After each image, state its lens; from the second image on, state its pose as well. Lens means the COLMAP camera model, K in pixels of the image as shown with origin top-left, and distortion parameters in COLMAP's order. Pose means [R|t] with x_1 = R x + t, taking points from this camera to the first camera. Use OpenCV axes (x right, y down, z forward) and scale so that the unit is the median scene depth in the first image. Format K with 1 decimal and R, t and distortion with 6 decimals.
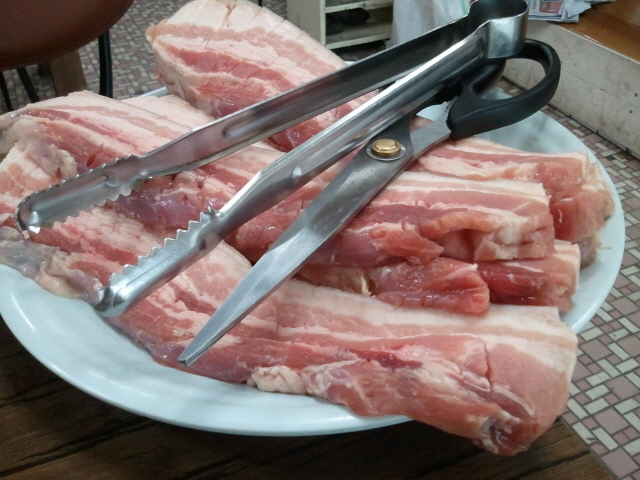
lens RADIAL K [[720.8, 0, 320.0], [0, 720.8, 240.0], [0, 0, 1]] dist [0.020762, -0.221512]
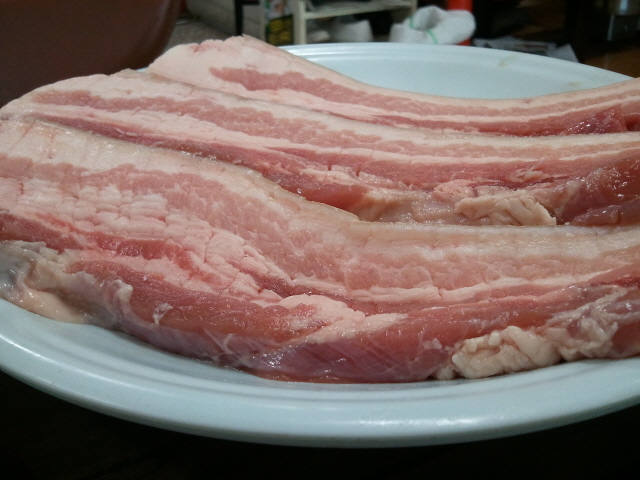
lens RADIAL K [[720.8, 0, 320.0], [0, 720.8, 240.0], [0, 0, 1]] dist [0.020762, -0.221512]
pose [[0.954357, -0.130532, 0.268633, -0.323940], [0.172296, 0.975303, -0.138195, 0.141952], [-0.243960, 0.178172, 0.953278, 0.386520]]
